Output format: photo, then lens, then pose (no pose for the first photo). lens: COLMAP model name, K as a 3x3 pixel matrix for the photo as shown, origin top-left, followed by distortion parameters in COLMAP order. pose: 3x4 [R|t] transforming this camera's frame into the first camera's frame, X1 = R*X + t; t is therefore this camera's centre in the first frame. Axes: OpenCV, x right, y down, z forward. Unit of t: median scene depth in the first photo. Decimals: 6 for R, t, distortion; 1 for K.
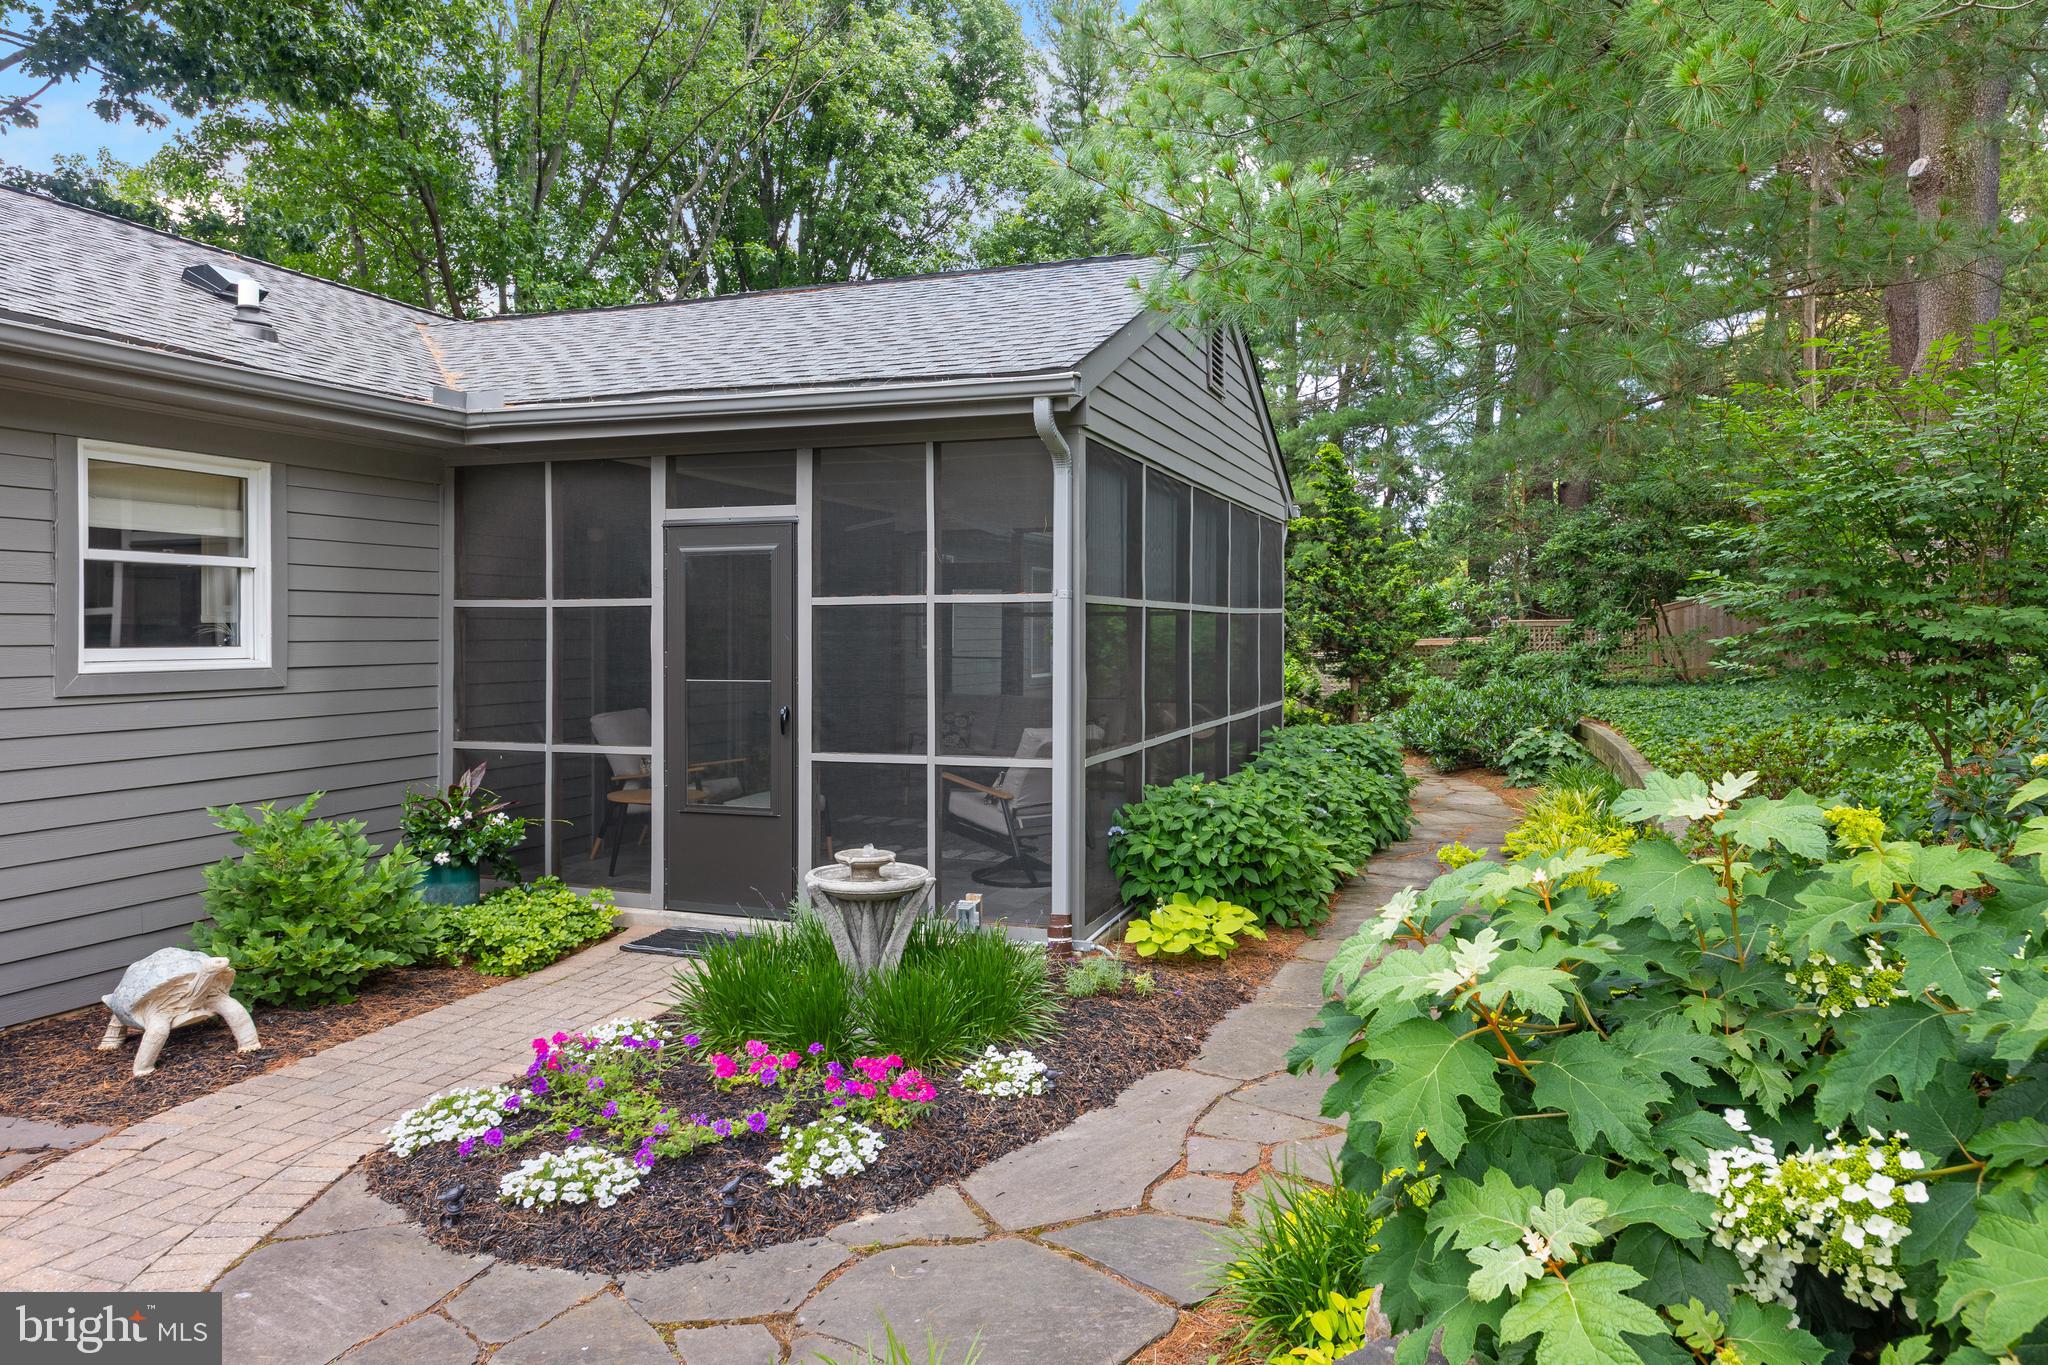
lens RADIAL K [[1386.3, 0, 988.3], [0, 1386.3, 649.6], [0, 0, 1]] dist [0.004536, -0.009710]
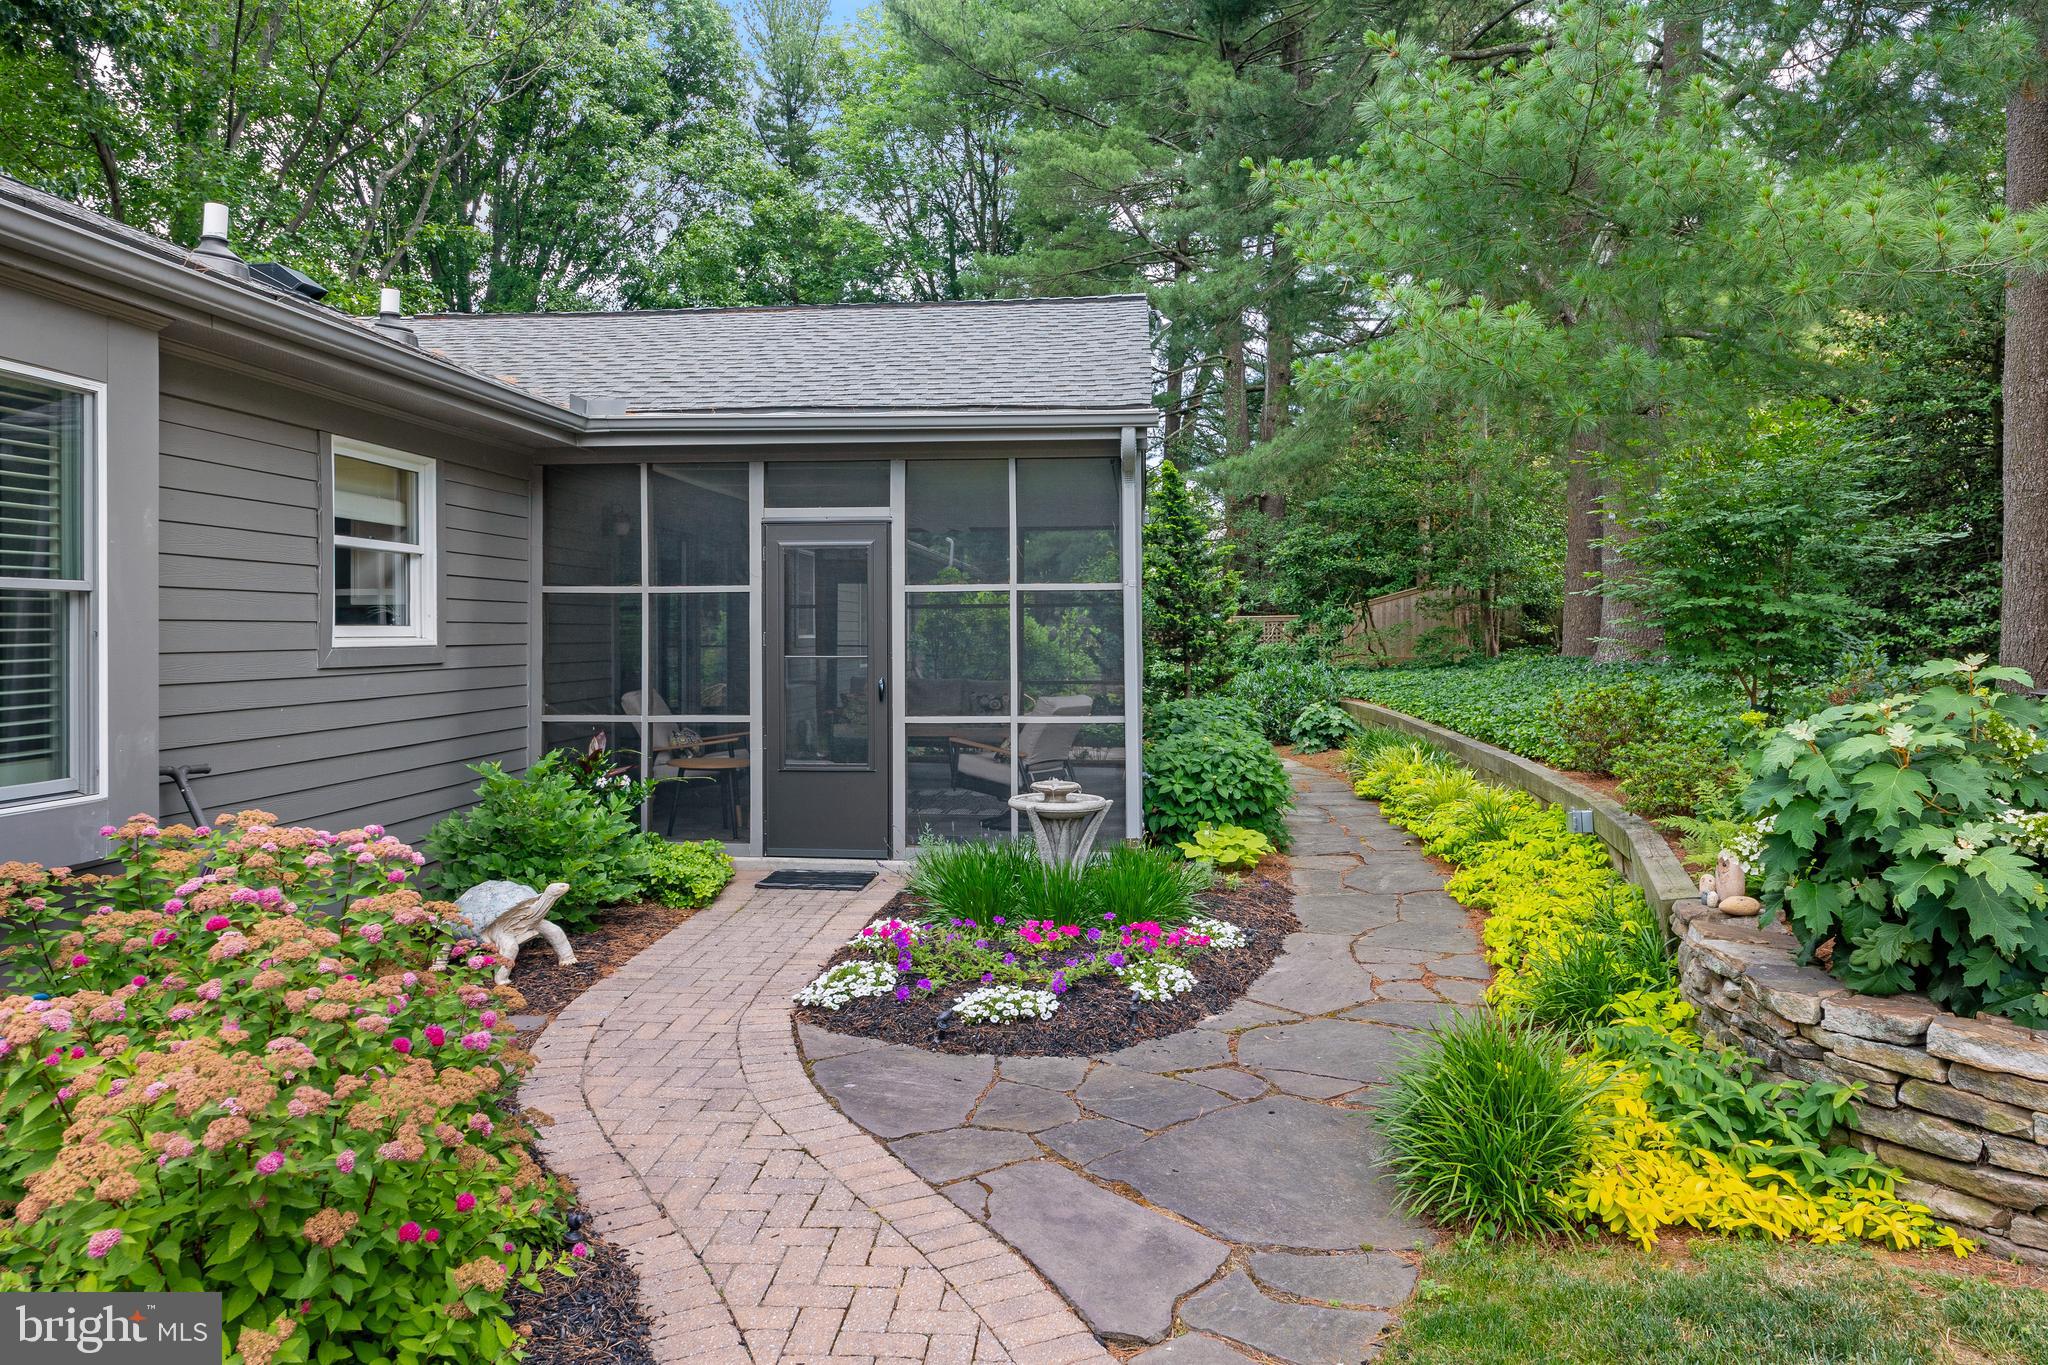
lens RADIAL K [[1386.3, 0, 1003.7], [0, 1386.3, 642.2], [0, 0, 1]] dist [0.004536, -0.009710]
pose [[0.967683, -0.003460, 0.252146, -0.345782], [0.004926, 0.999974, -0.005183, 0.017675], [-0.252122, 0.006258, 0.967675, -0.169642]]
